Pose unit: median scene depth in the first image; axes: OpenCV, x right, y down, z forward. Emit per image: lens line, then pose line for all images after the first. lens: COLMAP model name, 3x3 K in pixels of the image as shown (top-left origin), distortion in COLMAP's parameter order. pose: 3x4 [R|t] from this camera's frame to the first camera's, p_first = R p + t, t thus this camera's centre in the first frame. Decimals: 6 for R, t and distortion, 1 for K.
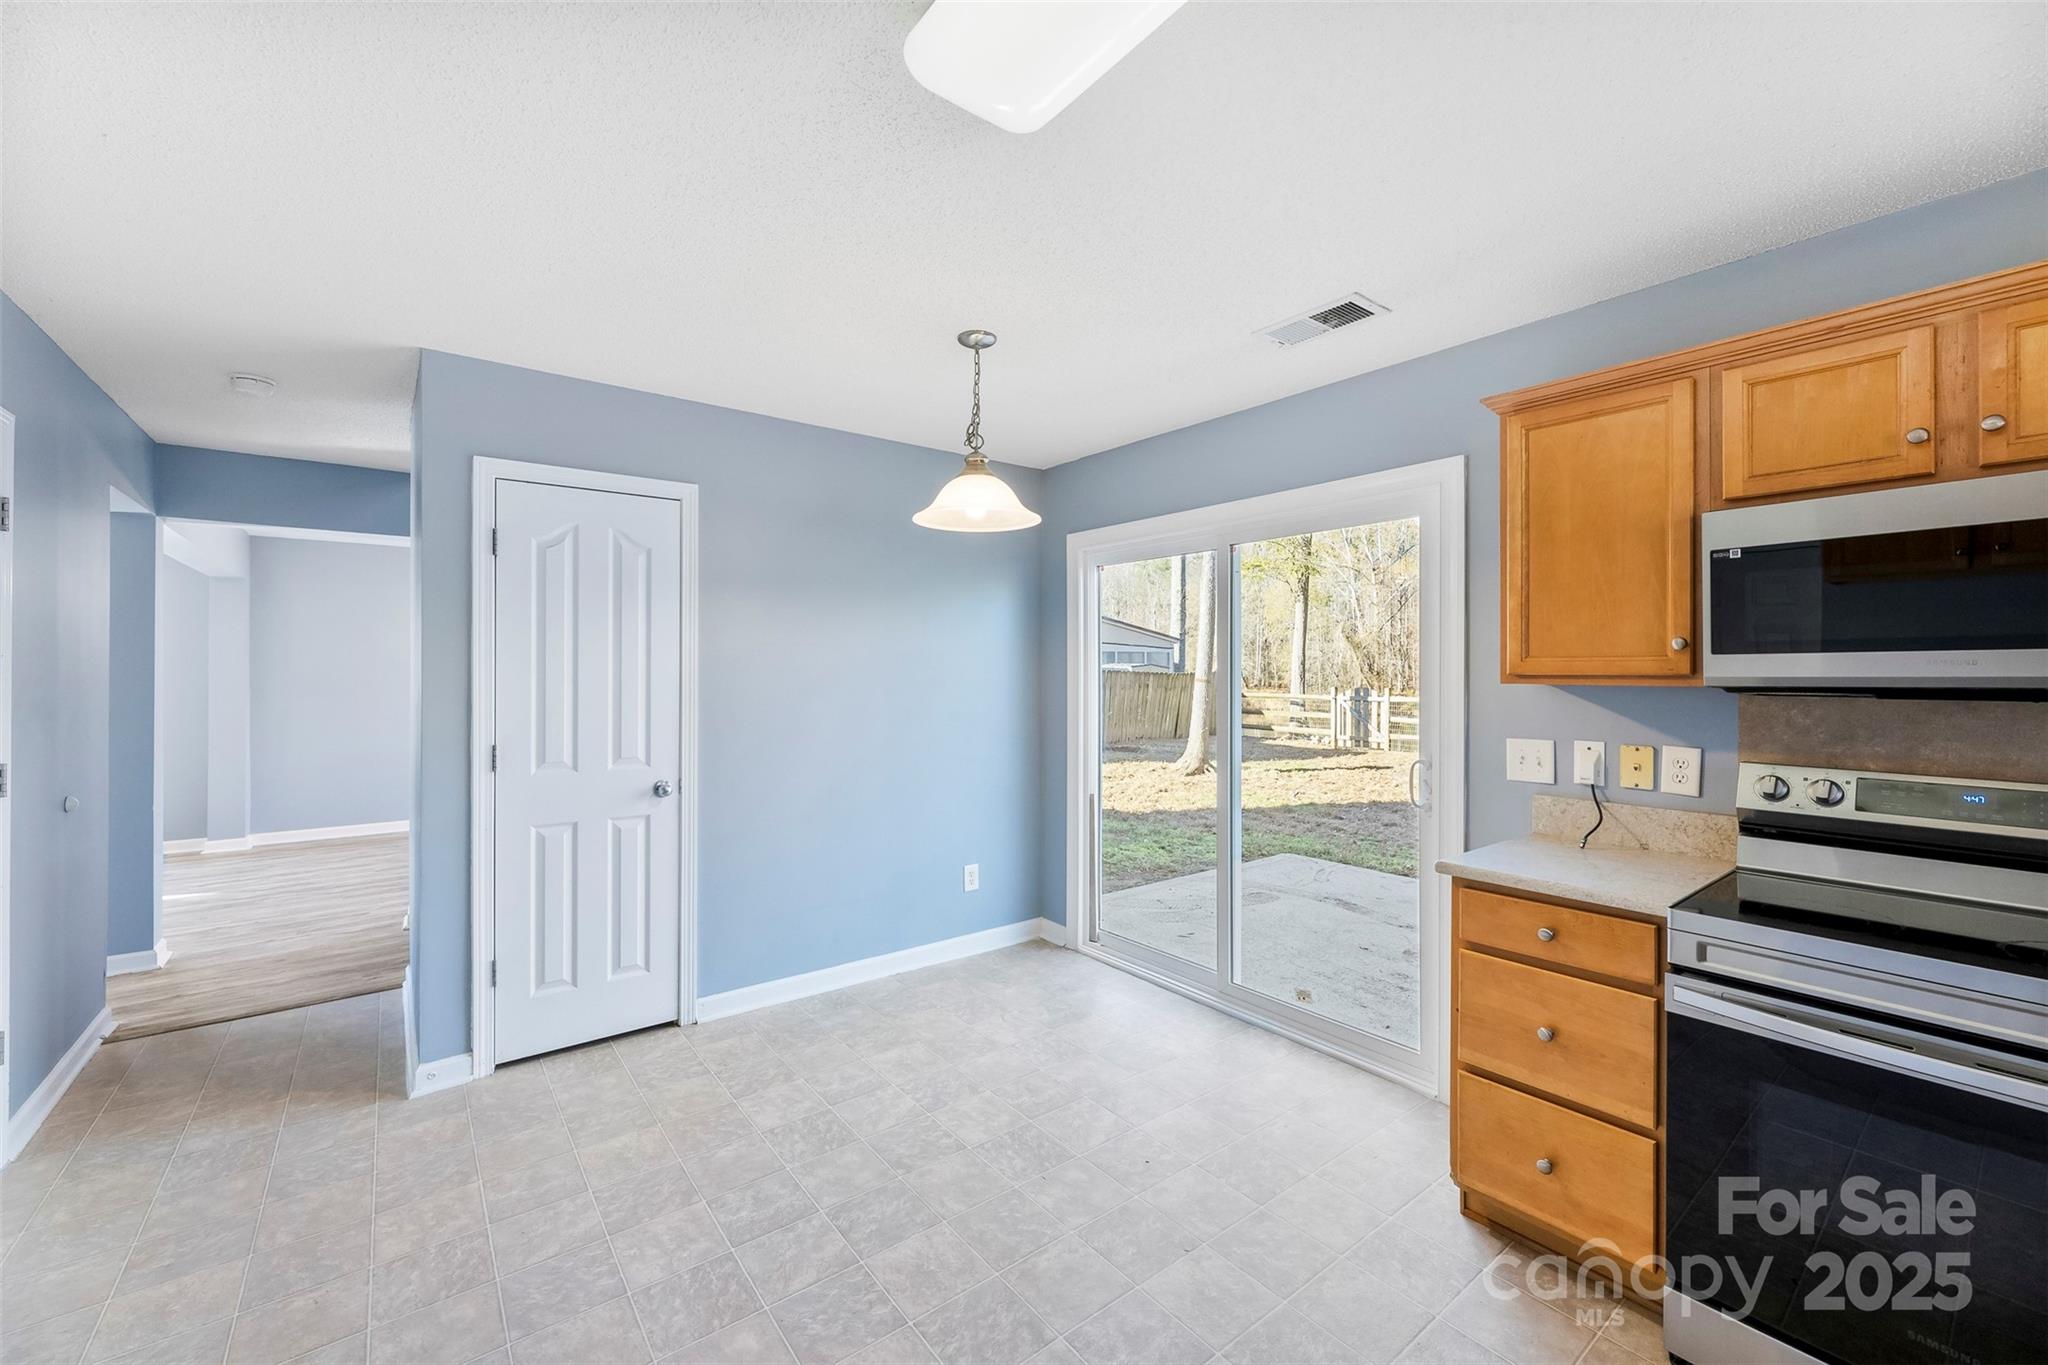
lens RADIAL K [[823.0, 0, 1022.6], [0, 823.0, 665.8], [0, 0, 1]] dist [-0.012989, 0.000195]
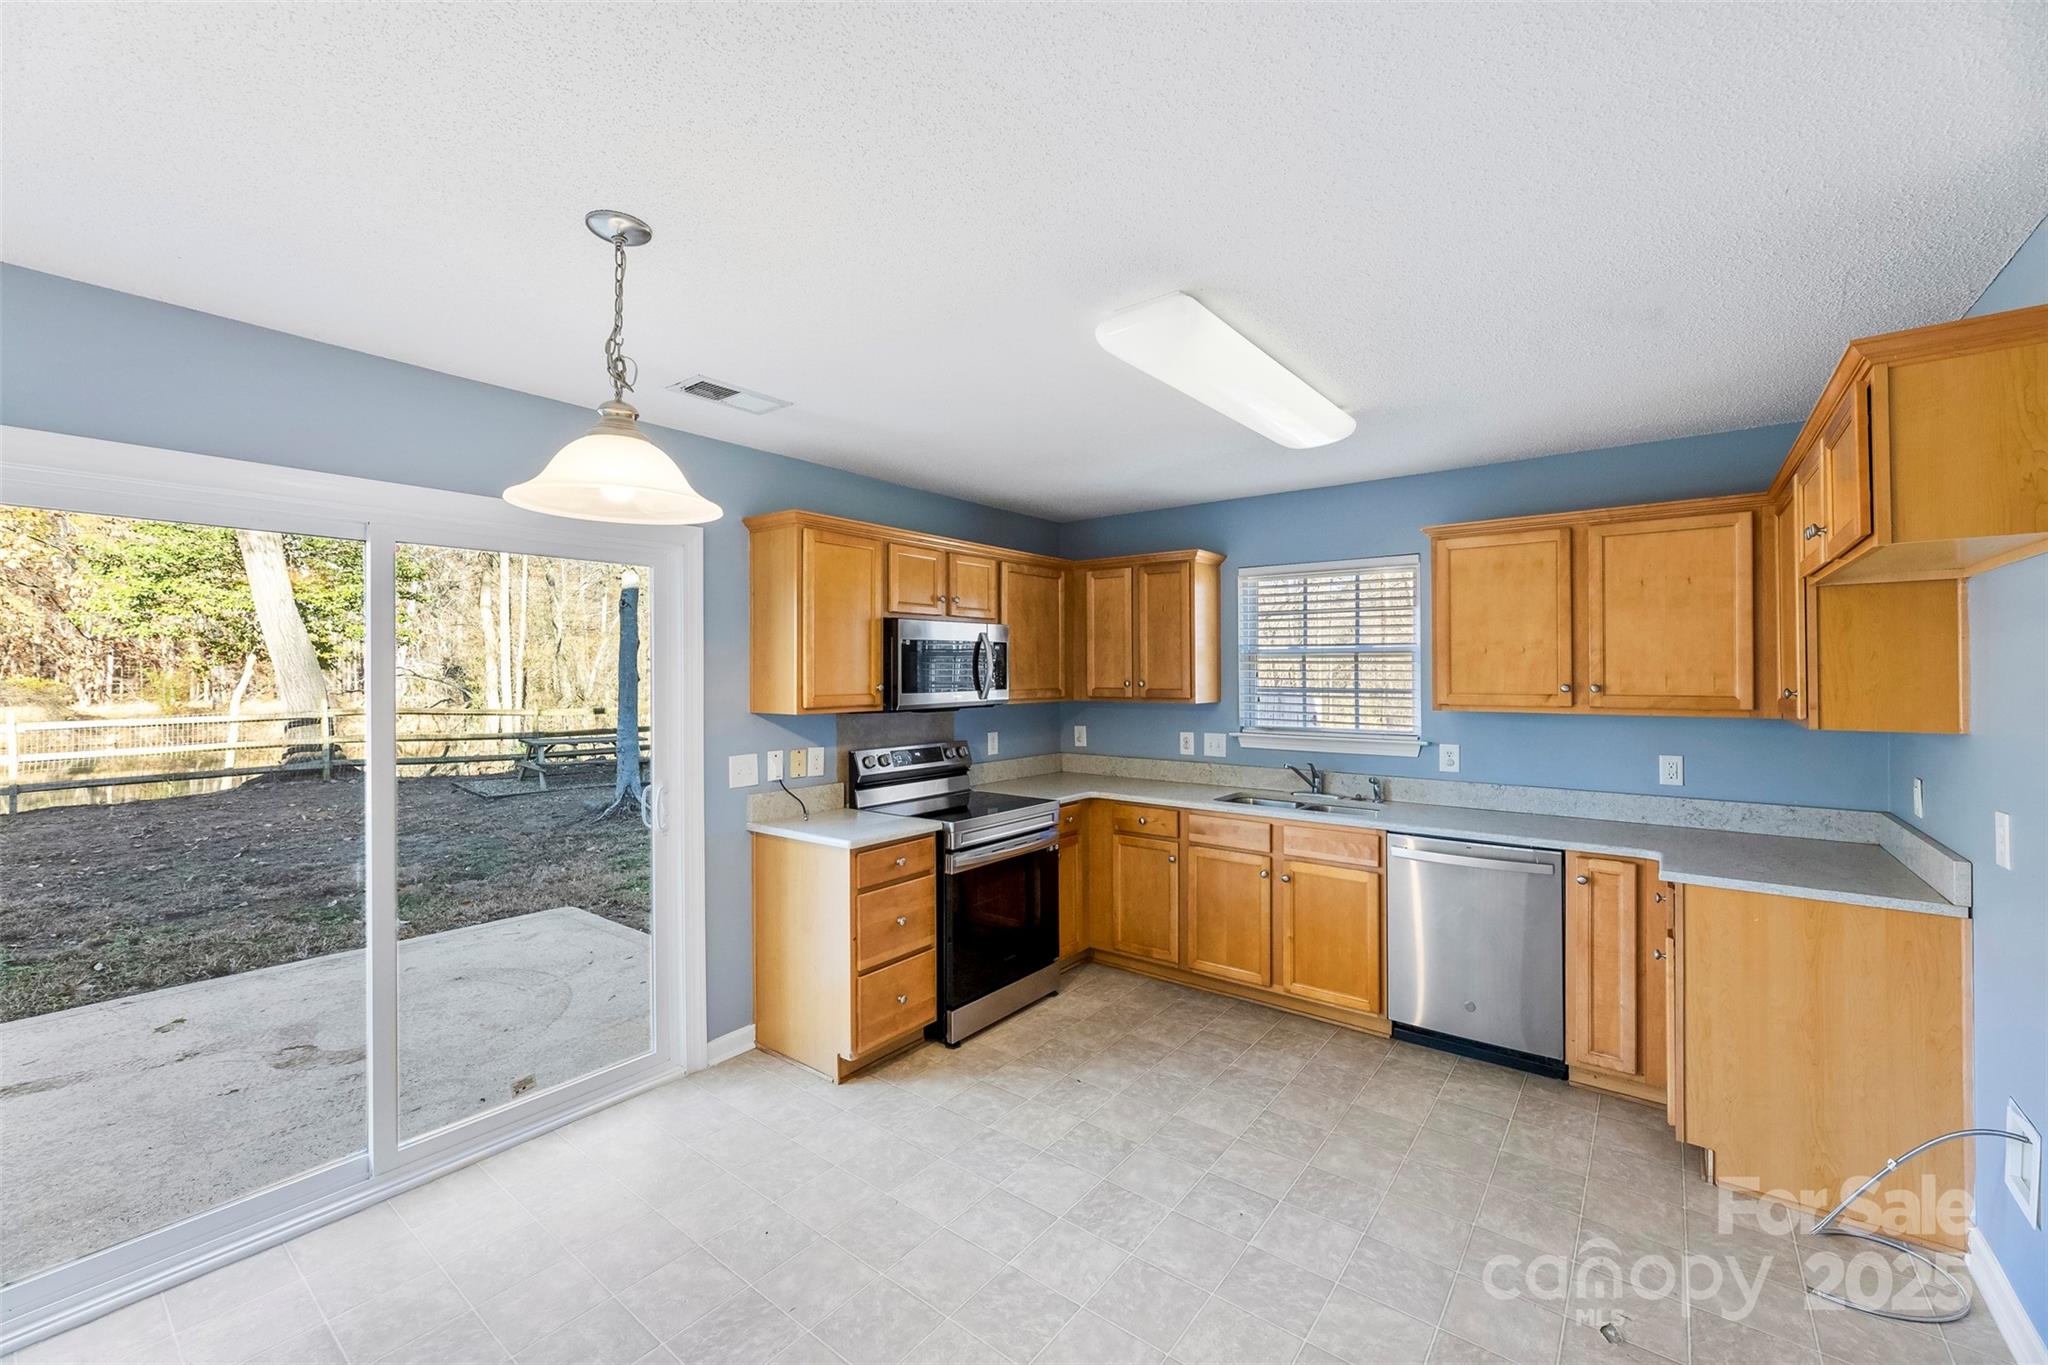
lens RADIAL K [[831.0, 0, 959.2], [0, 831.0, 668.0], [0, 0, 1]] dist [0.000424, 0.000095]
pose [[-0.201382, 0.004004, 0.979505, -0.873483], [0.006375, 0.999976, -0.002777, -0.053137], [-0.979492, 0.005685, -0.201402, 1.009725]]
